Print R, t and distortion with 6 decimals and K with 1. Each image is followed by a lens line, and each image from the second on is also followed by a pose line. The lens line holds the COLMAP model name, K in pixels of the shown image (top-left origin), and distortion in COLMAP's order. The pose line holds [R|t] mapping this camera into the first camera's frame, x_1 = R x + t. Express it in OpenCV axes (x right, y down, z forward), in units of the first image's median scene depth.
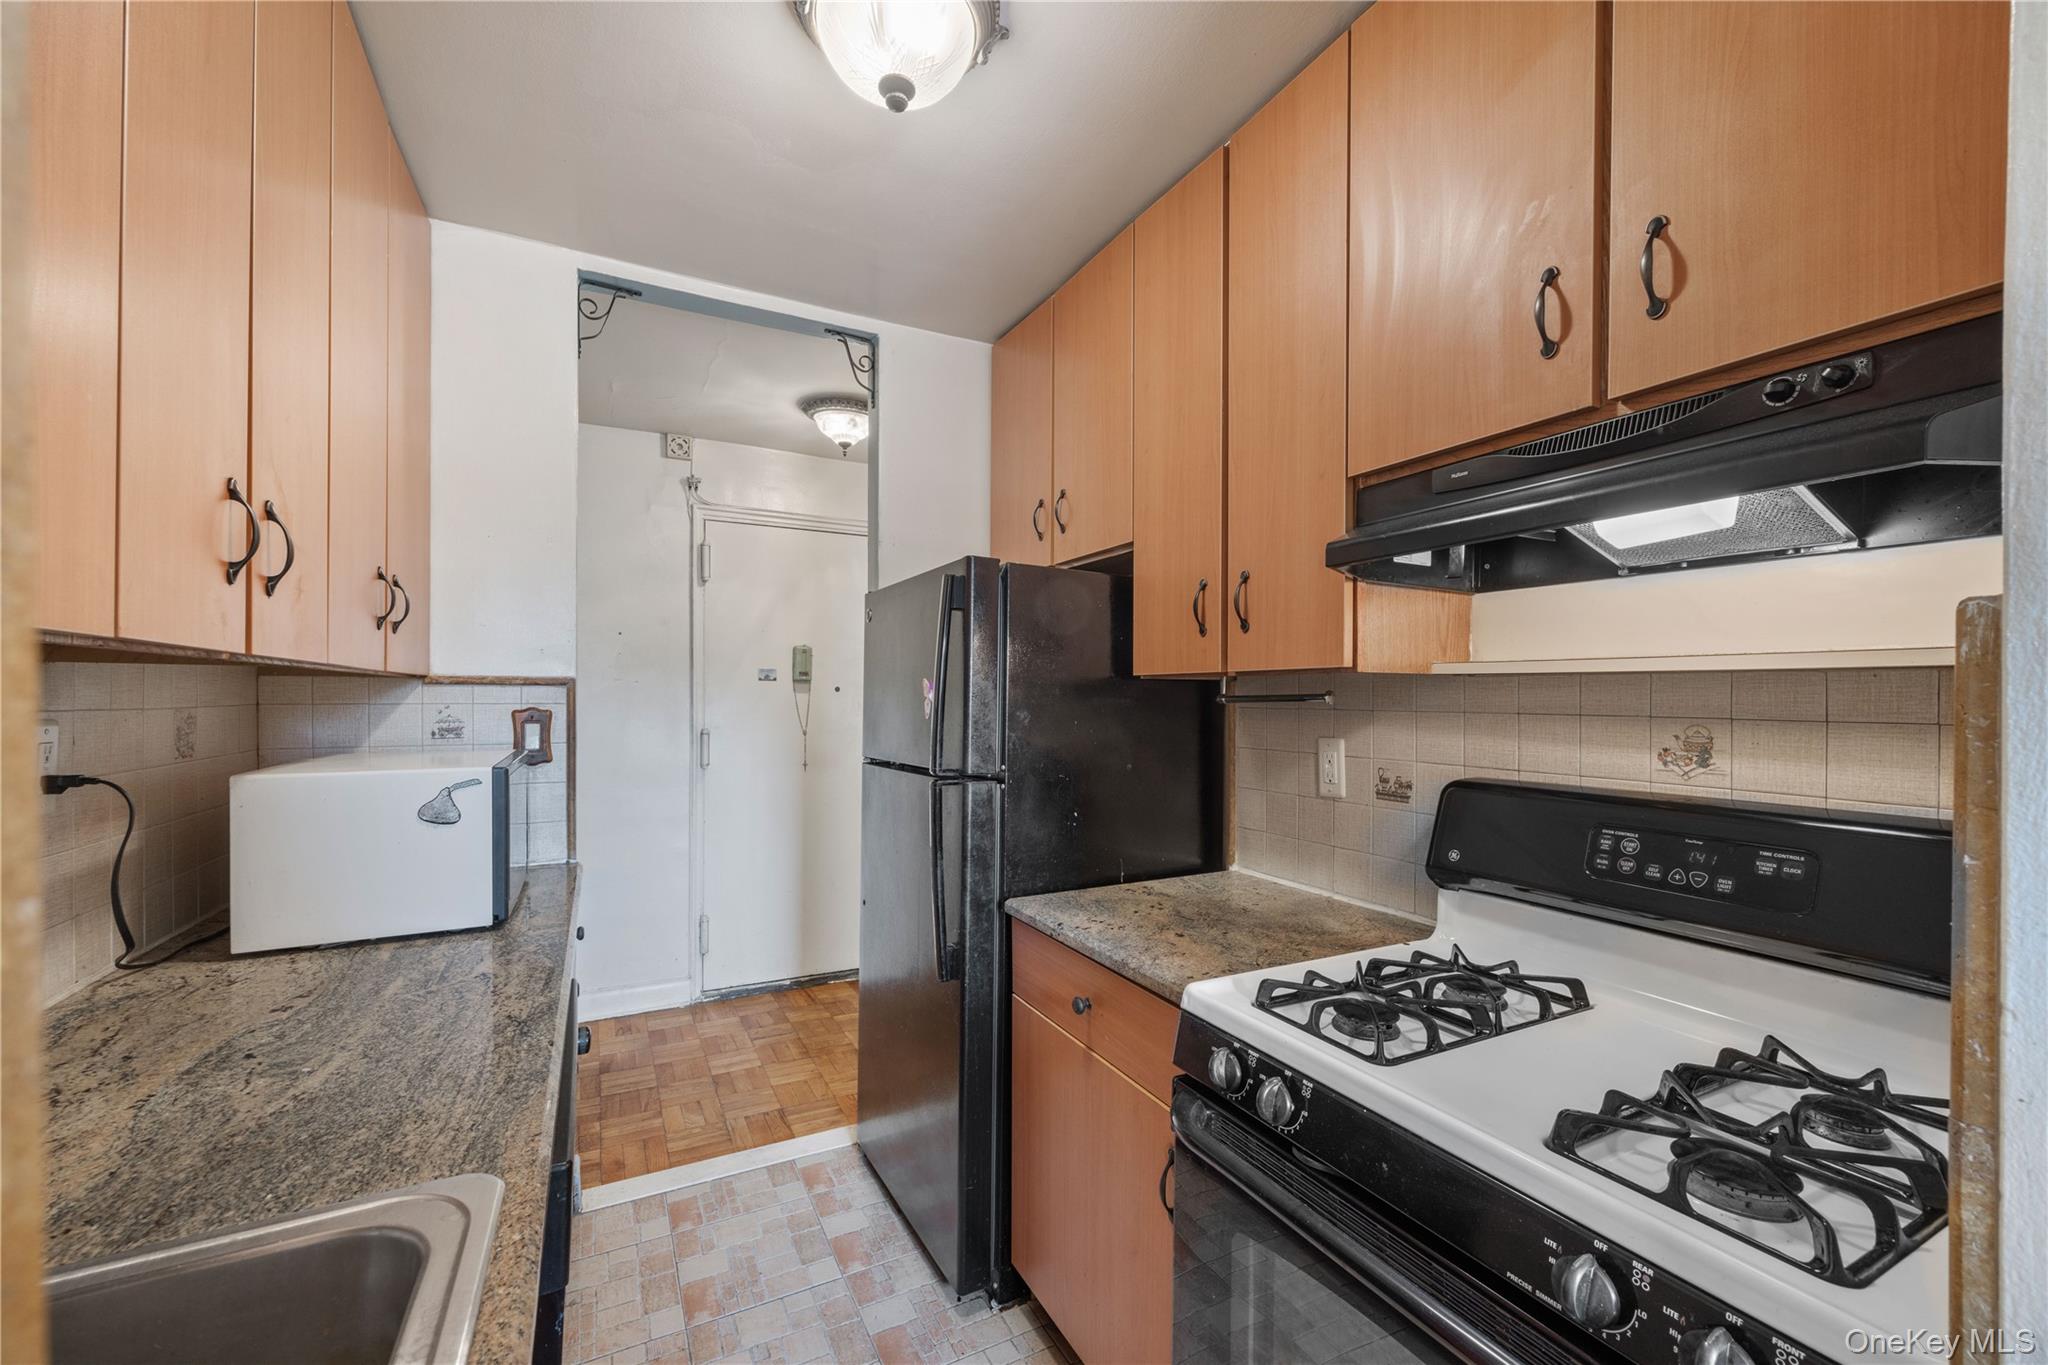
lens RADIAL K [[814.6, 0, 1024.9], [0, 814.6, 696.8], [0, 0, 1]] dist [0.005116, -0.000021]
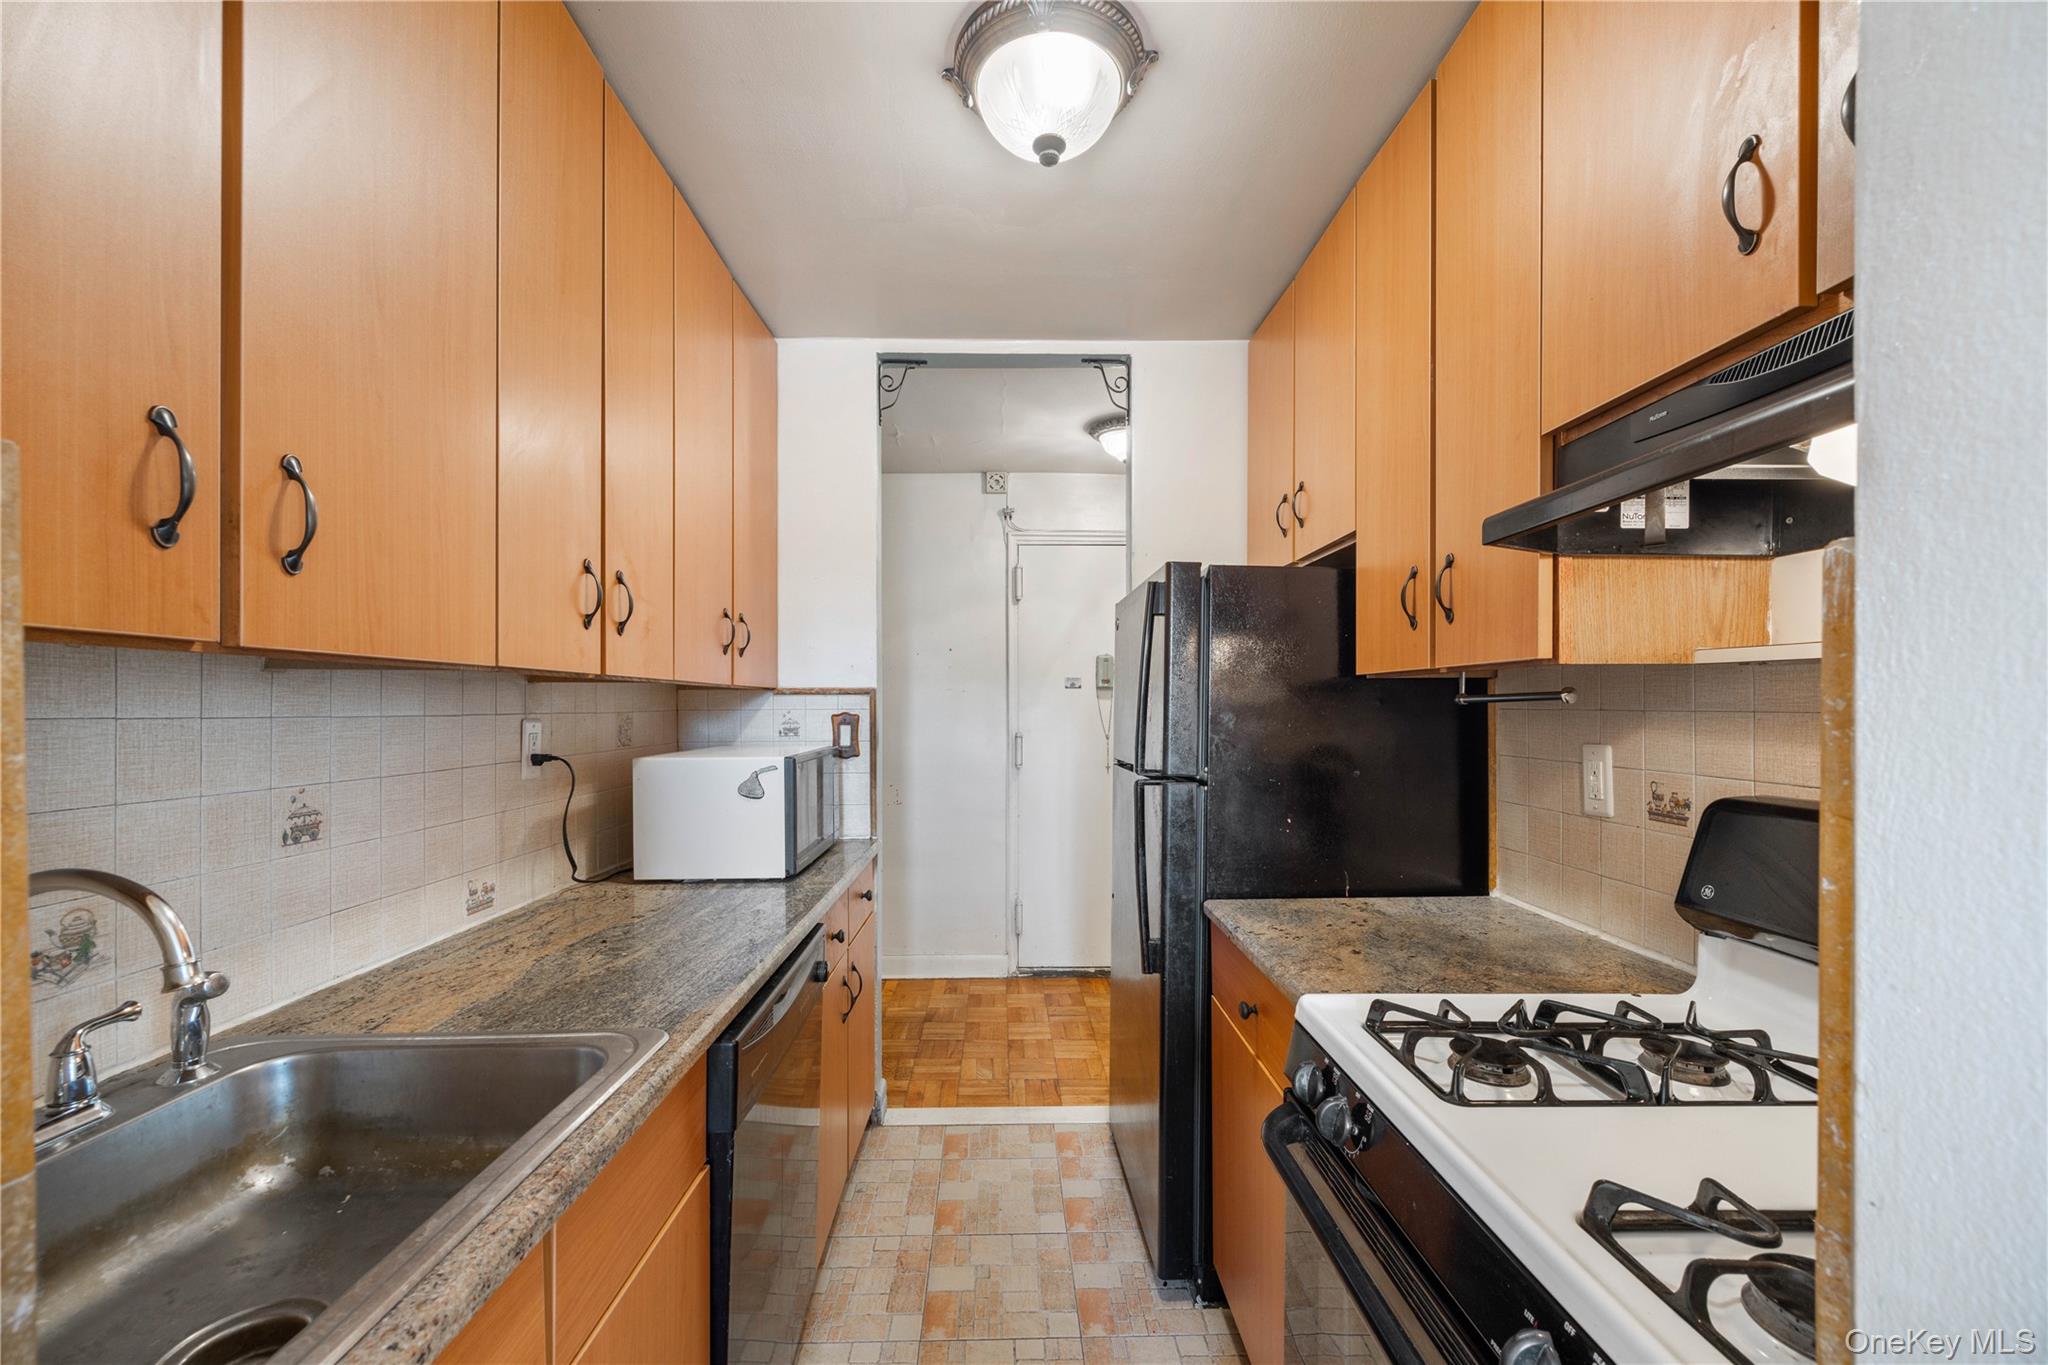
lens RADIAL K [[817.3, 0, 1021.1], [0, 817.3, 706.5], [0, 0, 1]] dist [0.002353, -0.000083]
pose [[0.897890, -0.007202, -0.440161, 0.217514], [0.008172, 0.999967, 0.000309, 0.006895], [0.440144, -0.003875, 0.897919, -0.005292]]
